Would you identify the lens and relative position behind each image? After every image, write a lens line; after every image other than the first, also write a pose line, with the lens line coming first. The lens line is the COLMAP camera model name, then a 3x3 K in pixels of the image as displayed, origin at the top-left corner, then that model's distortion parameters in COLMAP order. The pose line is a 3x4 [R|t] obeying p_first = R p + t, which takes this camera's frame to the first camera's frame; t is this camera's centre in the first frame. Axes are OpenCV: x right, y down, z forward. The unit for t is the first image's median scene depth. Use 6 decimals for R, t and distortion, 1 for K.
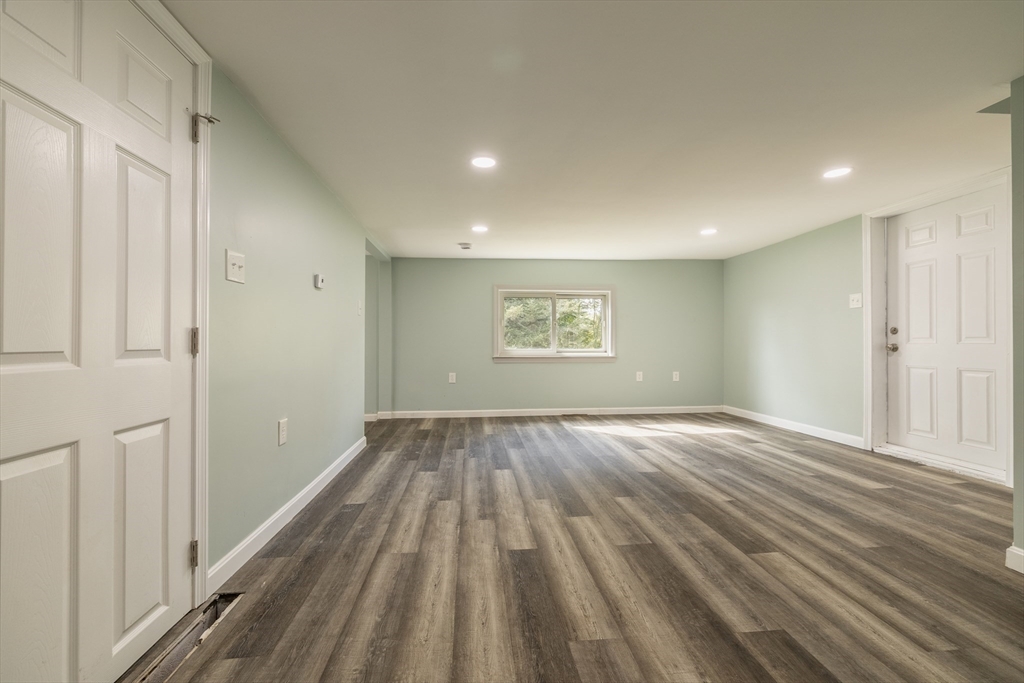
lens RADIAL K [[439.8, 0, 511.7], [0, 439.8, 341.2], [0, 0, 1]] dist [-0.001829, 0.000083]
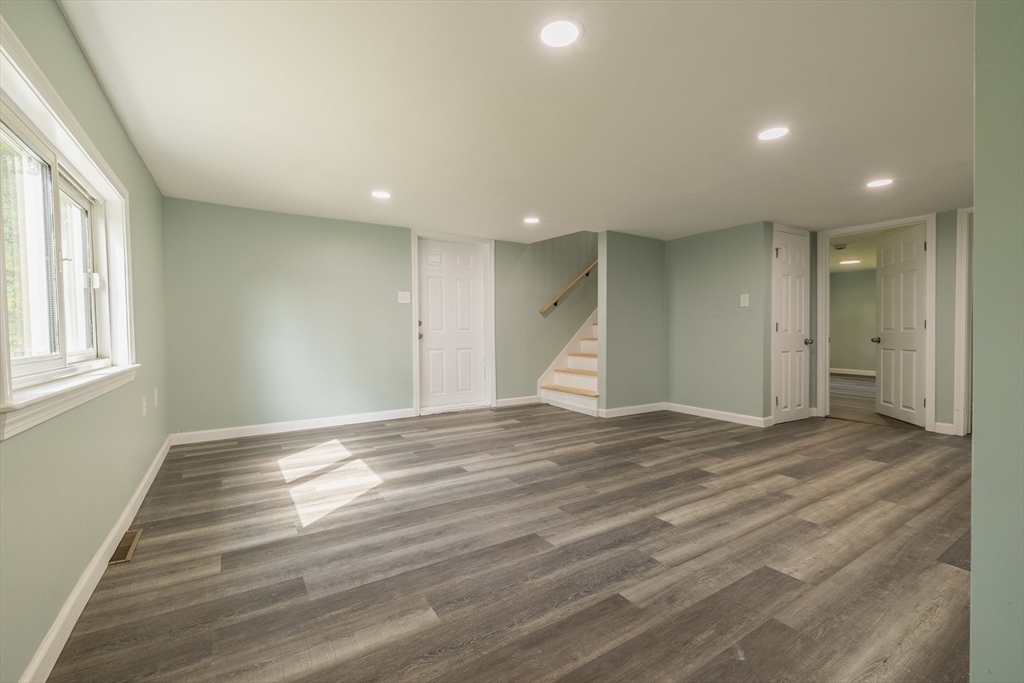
lens RADIAL K [[439.8, 0, 510.0], [0, 439.8, 341.0], [0, 0, 1]] dist [-0.001829, 0.000083]
pose [[-0.469448, -0.012713, 0.882869, -0.627574], [0.002070, 0.999878, 0.015499, 0.014366], [-0.882958, 0.009104, -0.469364, 1.938501]]
